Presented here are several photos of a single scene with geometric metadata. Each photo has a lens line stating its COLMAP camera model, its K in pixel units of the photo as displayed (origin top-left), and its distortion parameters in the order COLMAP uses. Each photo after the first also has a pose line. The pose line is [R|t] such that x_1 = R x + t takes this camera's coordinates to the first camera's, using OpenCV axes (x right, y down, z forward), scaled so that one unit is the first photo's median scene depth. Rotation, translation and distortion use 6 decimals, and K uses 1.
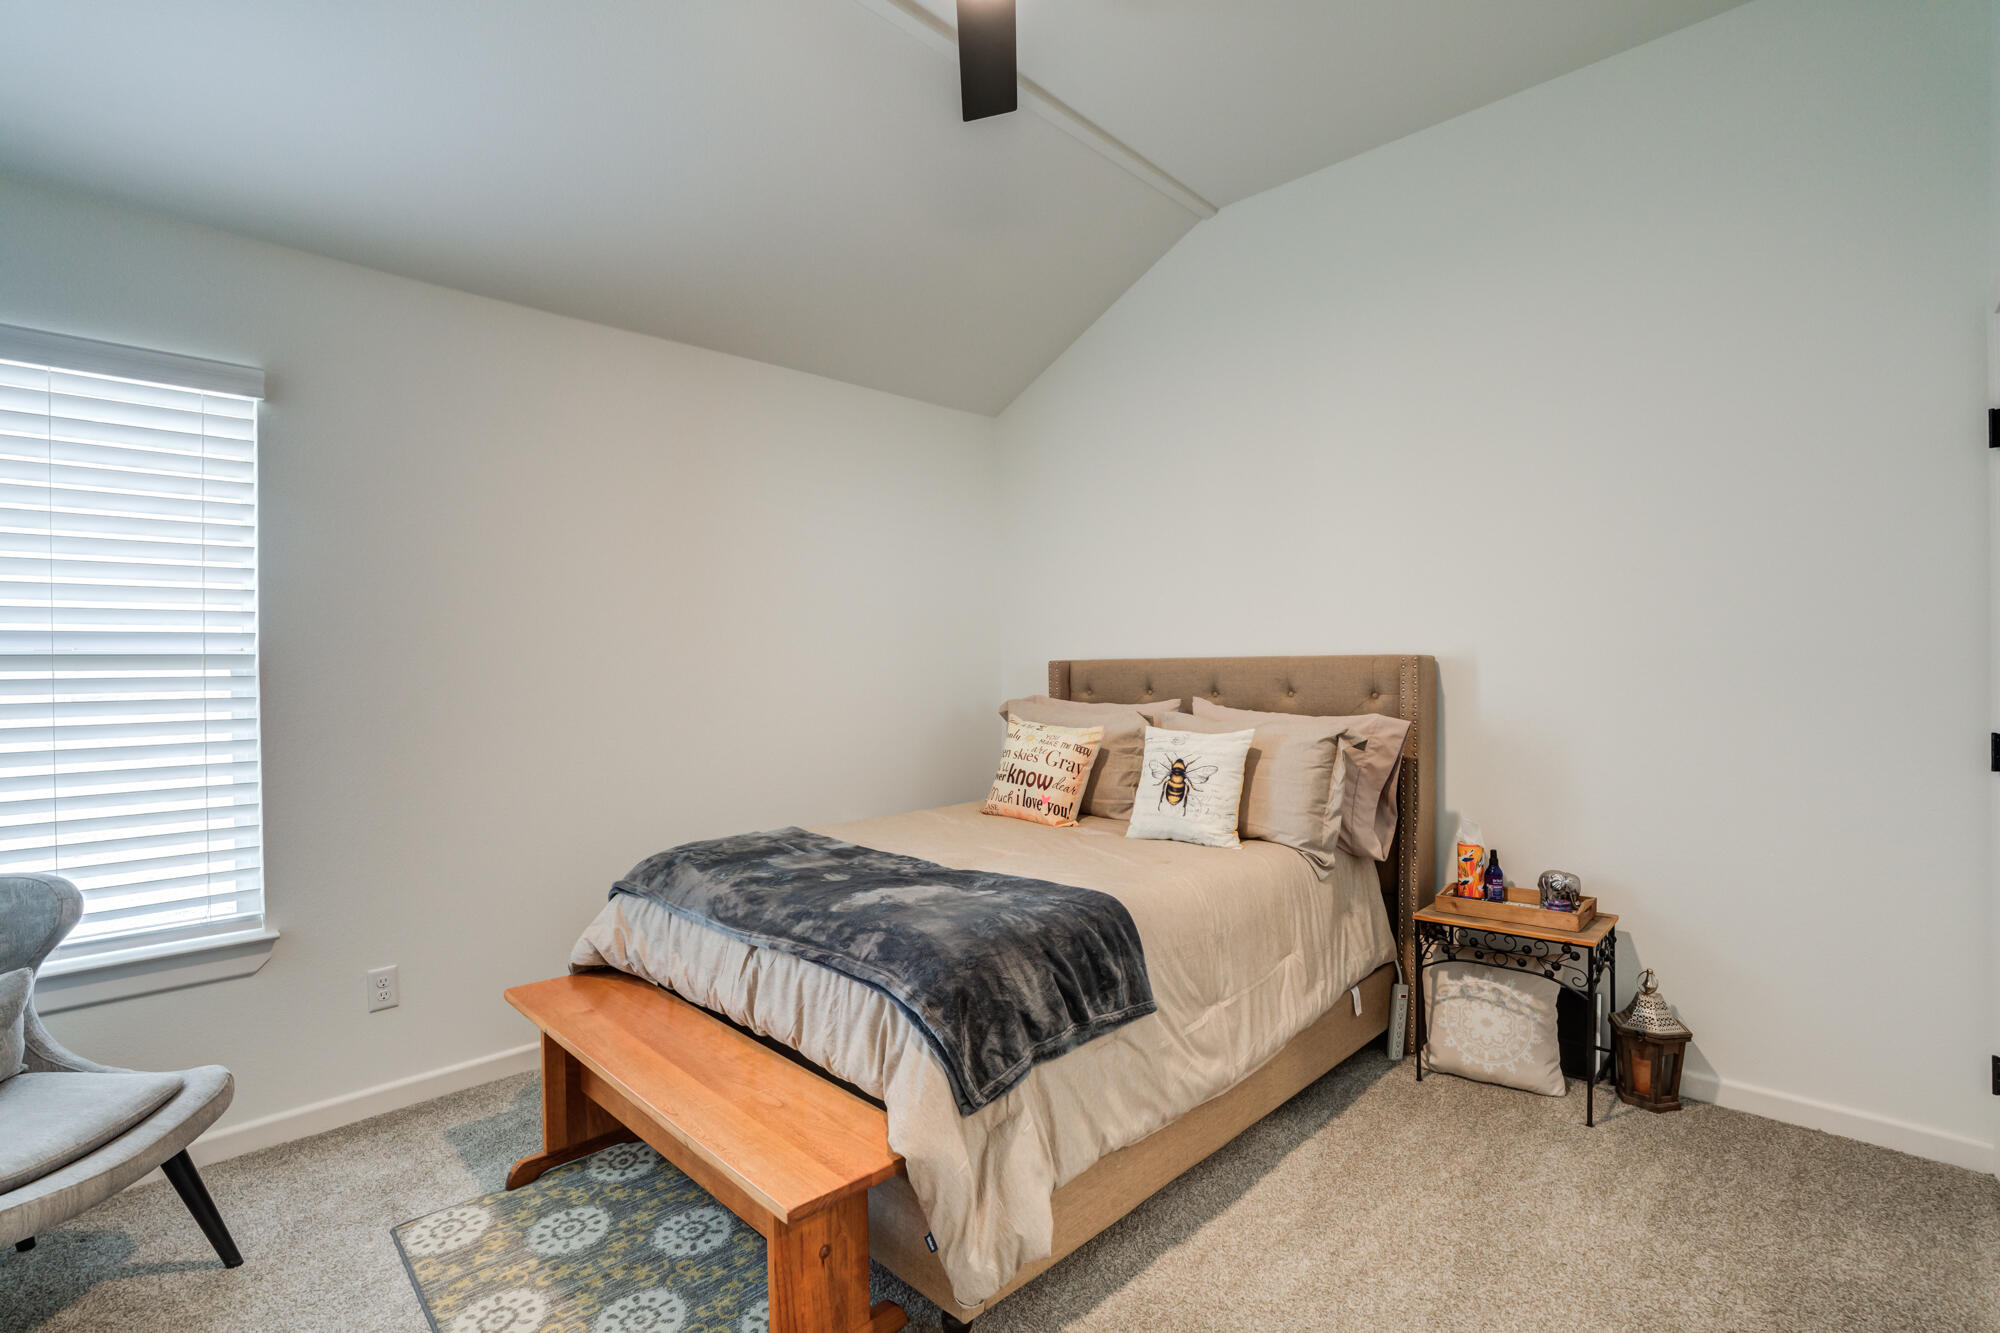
lens RADIAL K [[936.1, 0, 1000.0], [0, 936.1, 666.5], [0, 0, 1]] dist [-0.052817, 0.029237]
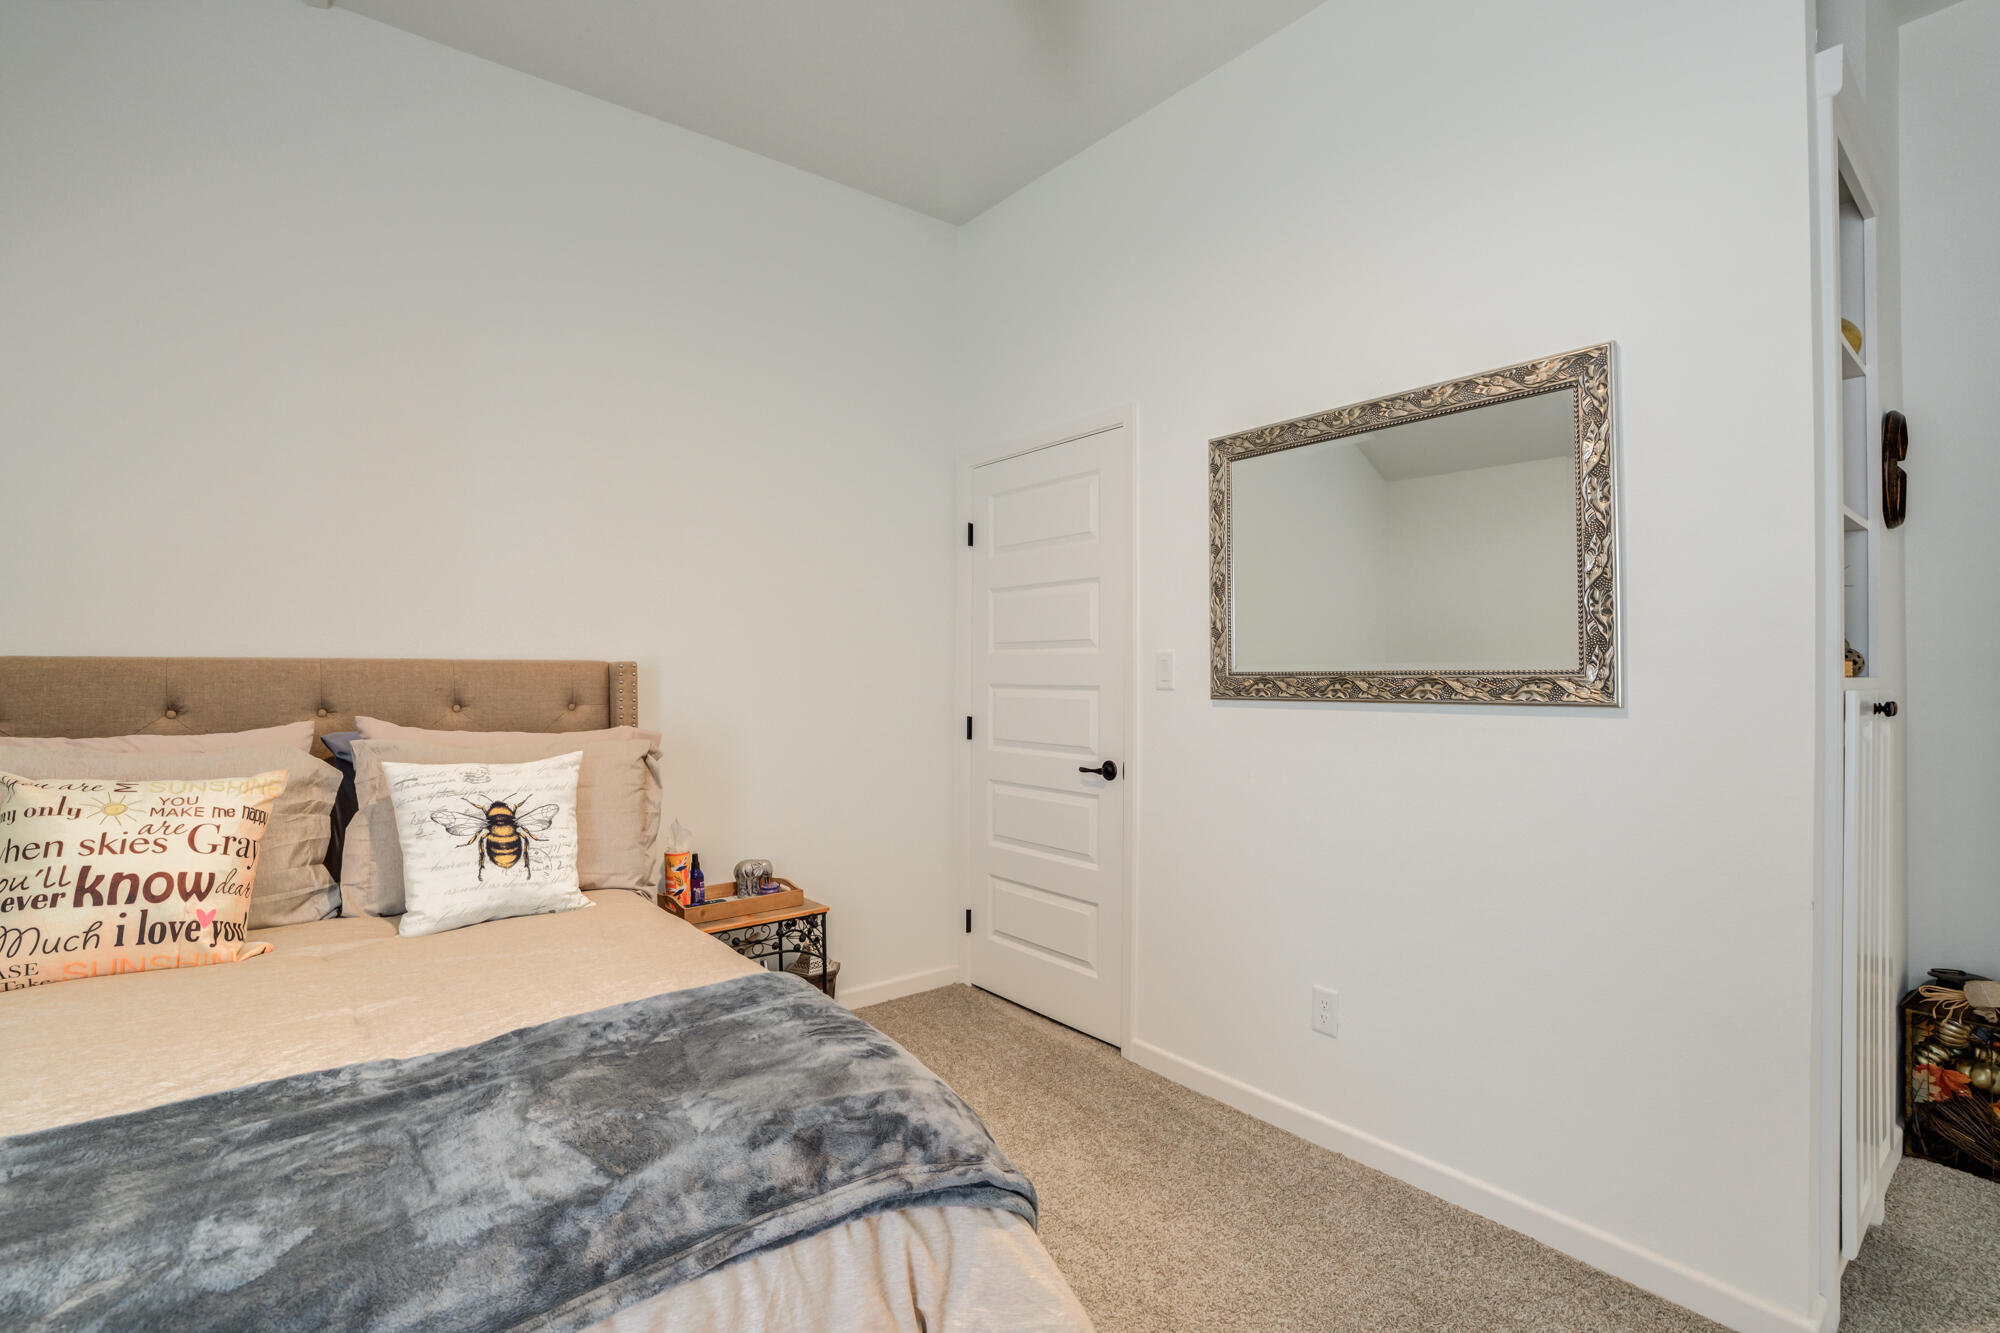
lens RADIAL K [[936.1, 0, 1000.0], [0, 936.1, 666.5], [0, 0, 1]] dist [-0.052817, 0.029237]
pose [[0.137721, 0.017233, 0.990321, -0.531494], [-0.003406, 0.999851, -0.016925, 0.008656], [-0.990465, -0.001042, 0.137759, 0.628203]]
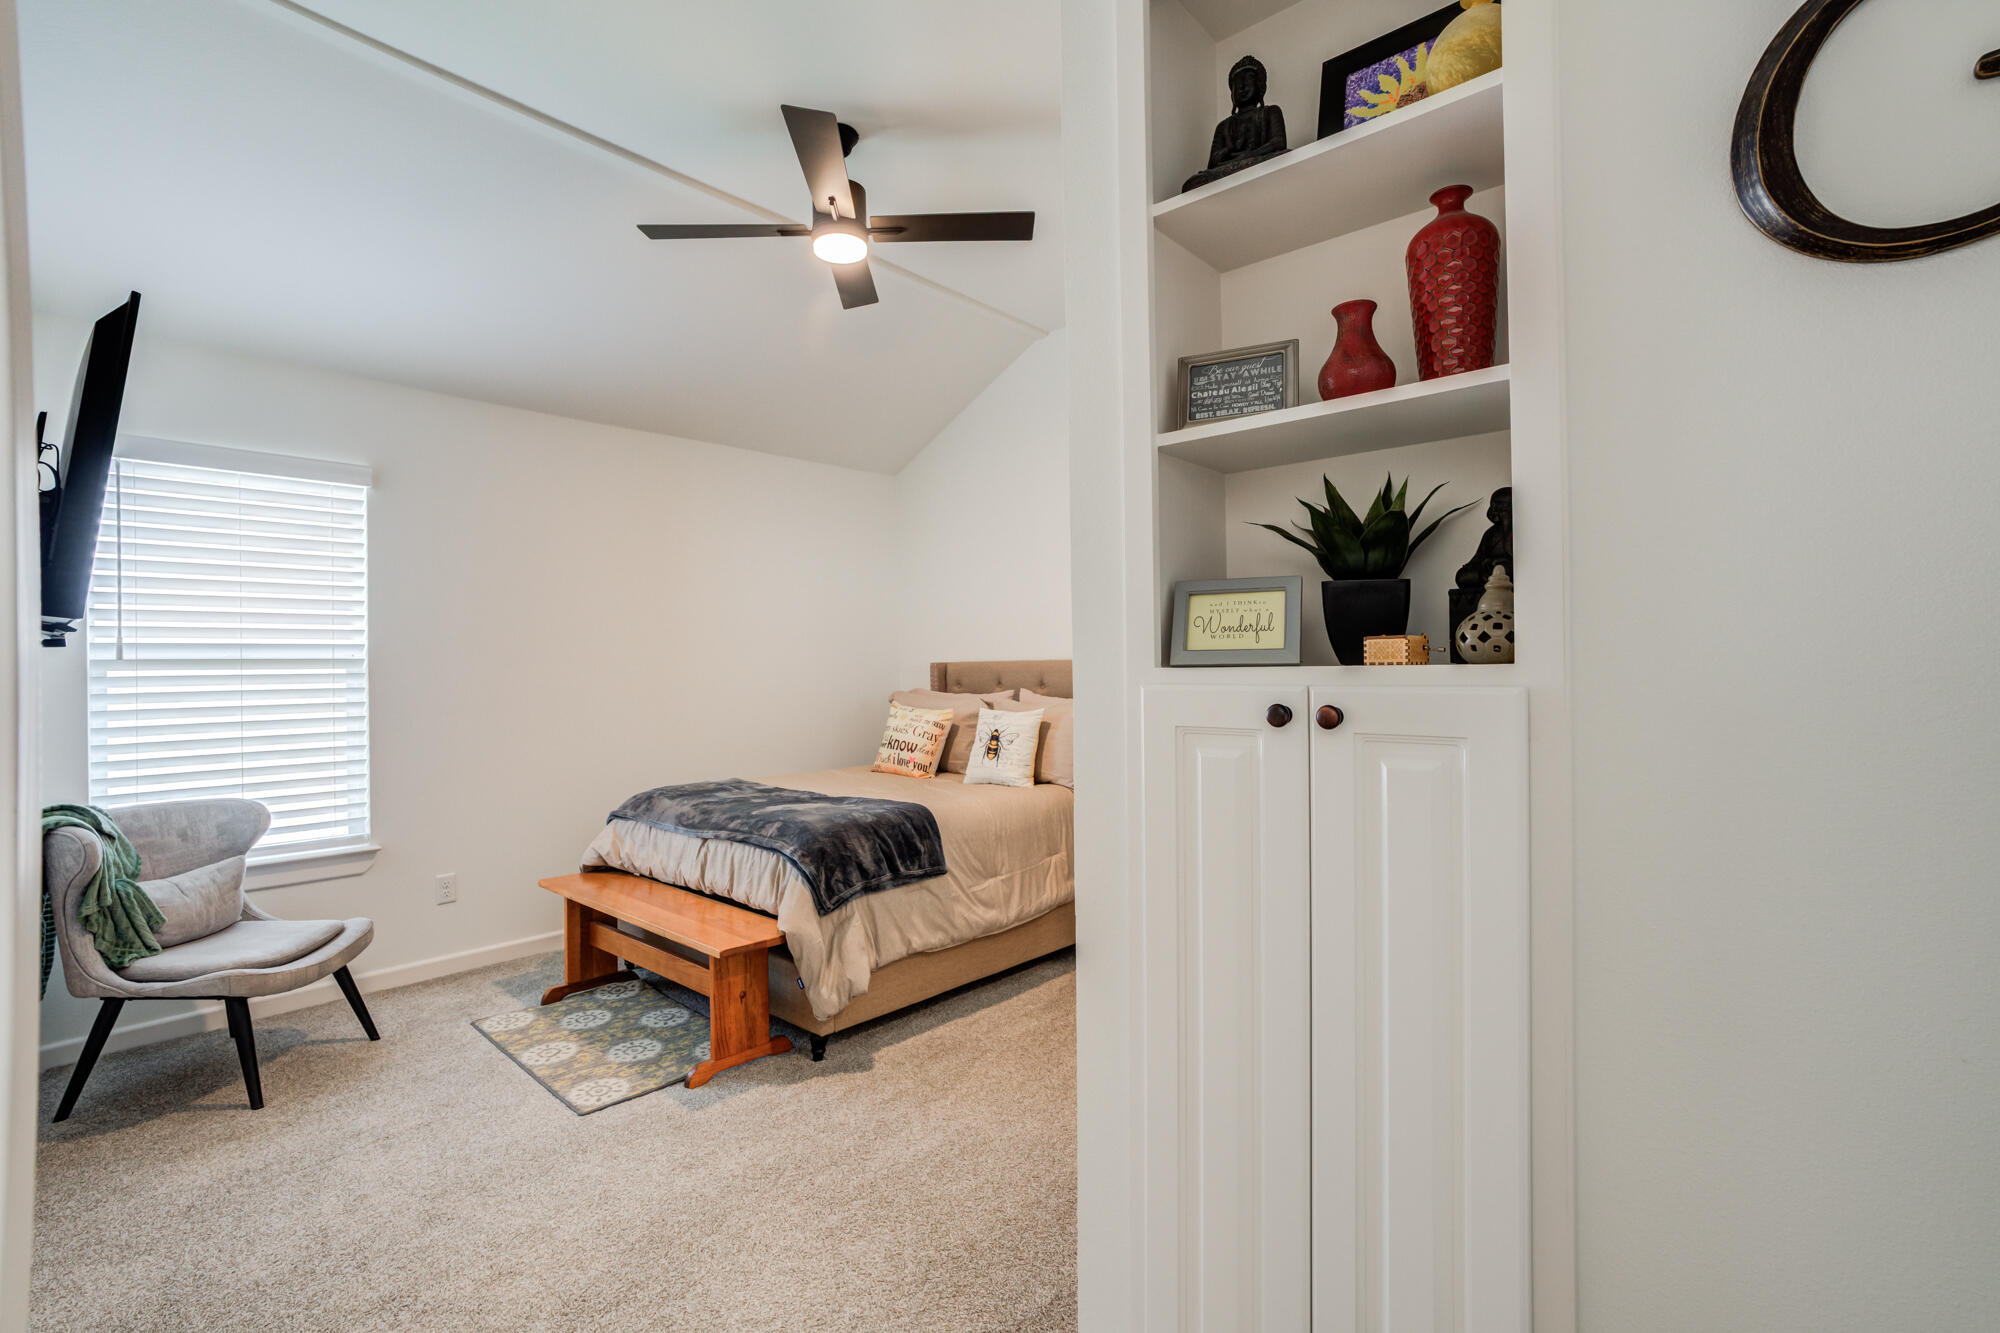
lens RADIAL K [[936.9, 0, 988.8], [0, 936.9, 667.3], [0, 0, 1]] dist [-0.000410, 0.000313]
pose [[0.999617, 0.000359, 0.027685, 0.165425], [-0.000344, 1.000000, -0.000526, 0.001457], [-0.027685, 0.000517, 0.999617, -0.580164]]
